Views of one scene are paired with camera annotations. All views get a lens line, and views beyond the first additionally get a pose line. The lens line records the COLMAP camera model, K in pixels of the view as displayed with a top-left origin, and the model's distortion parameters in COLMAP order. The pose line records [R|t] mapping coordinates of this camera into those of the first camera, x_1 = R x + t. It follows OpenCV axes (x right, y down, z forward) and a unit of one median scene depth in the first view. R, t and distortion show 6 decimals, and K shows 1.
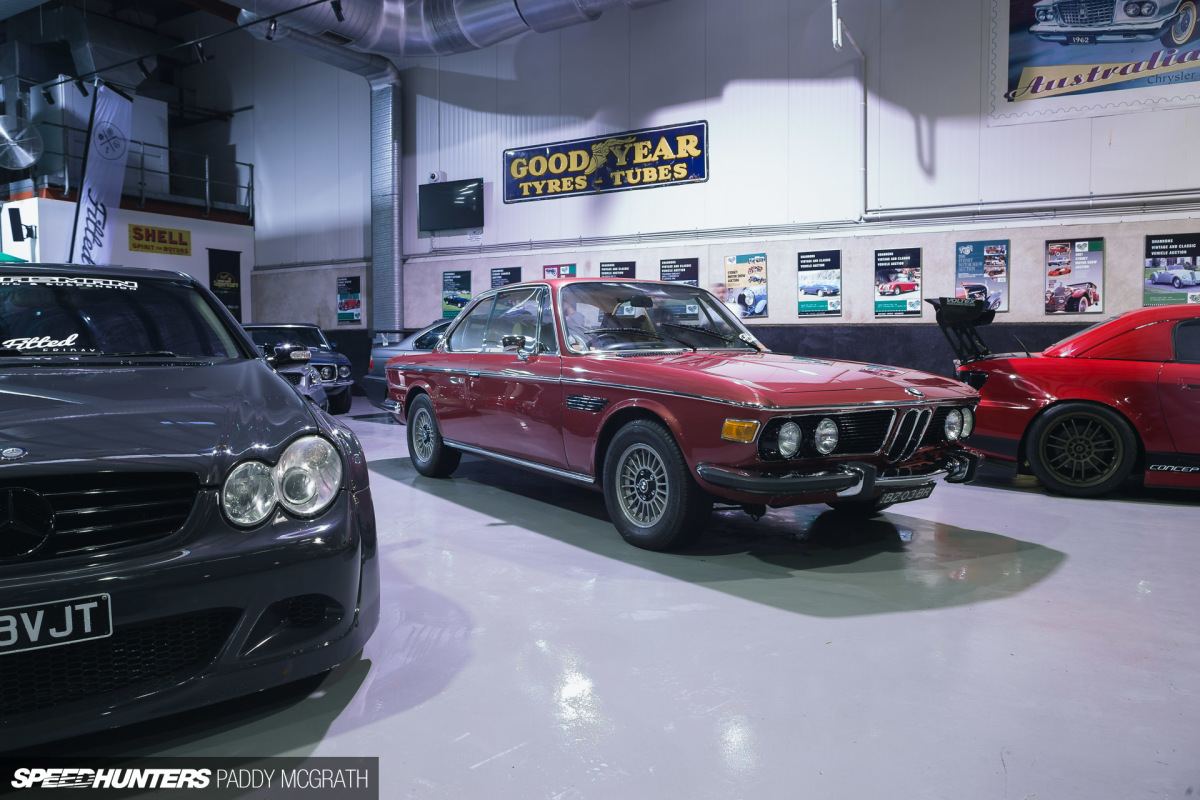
lens RADIAL K [[820.9, 0, 587.0], [0, 820.9, 402.9], [0, 0, 1]] dist [-0.096972, 0.058377]
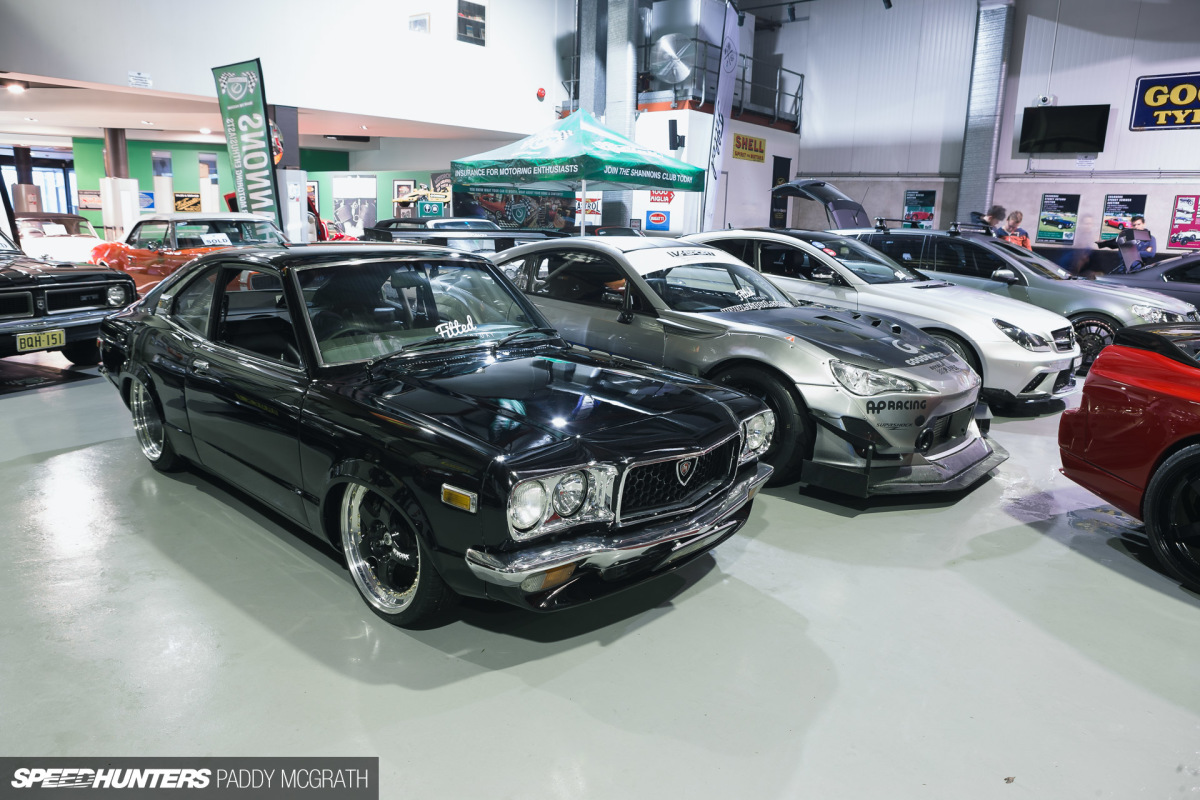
lens RADIAL K [[820.9, 0, 575.2], [0, 820.9, 398.0], [0, 0, 1]] dist [-0.096972, 0.058377]
pose [[0.976404, 0.079342, -0.200848, -0.574053], [-0.051360, 0.988692, 0.140889, -0.012964], [0.209755, -0.127249, 0.969438, -0.172839]]
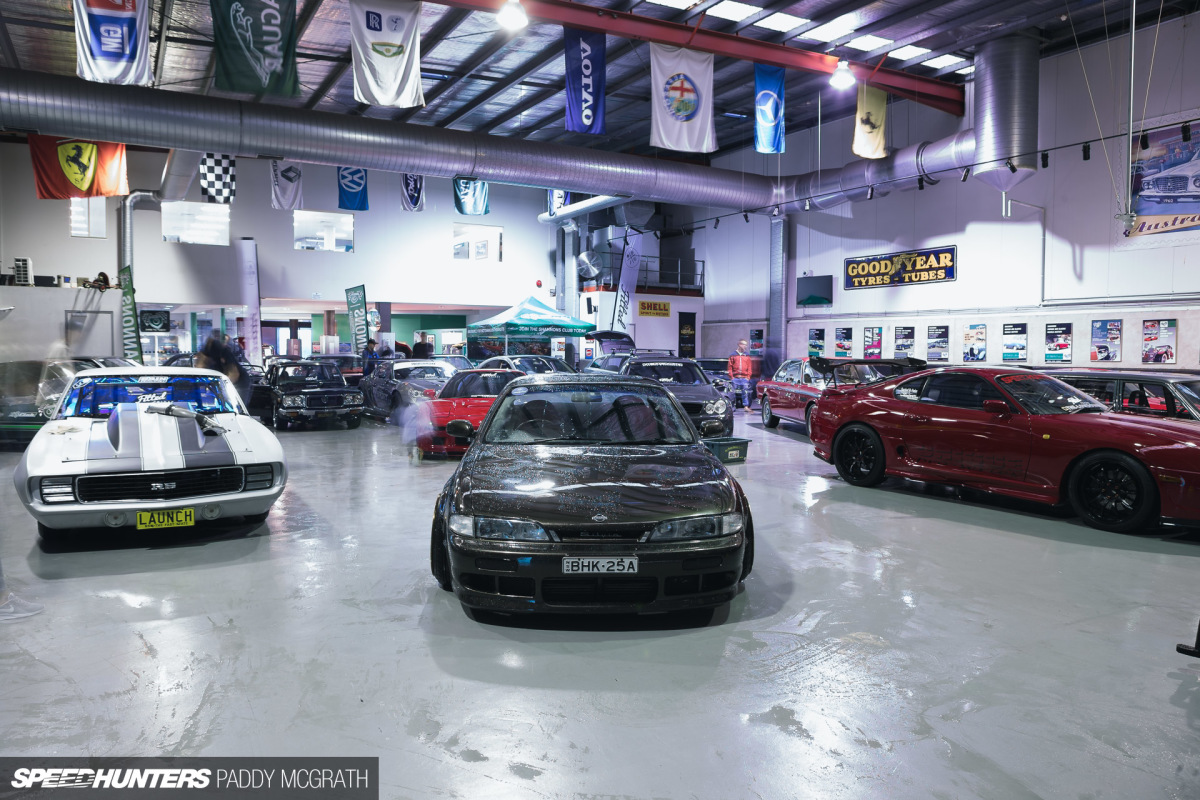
lens RADIAL K [[820.9, 0, 594.7], [0, 820.9, 390.3], [0, 0, 1]] dist [-0.096972, 0.058377]
pose [[0.873348, 0.032602, -0.486005, 0.281104], [-0.047872, 0.998672, -0.019034, 0.023220], [0.484739, 0.039889, 0.873749, -0.746269]]
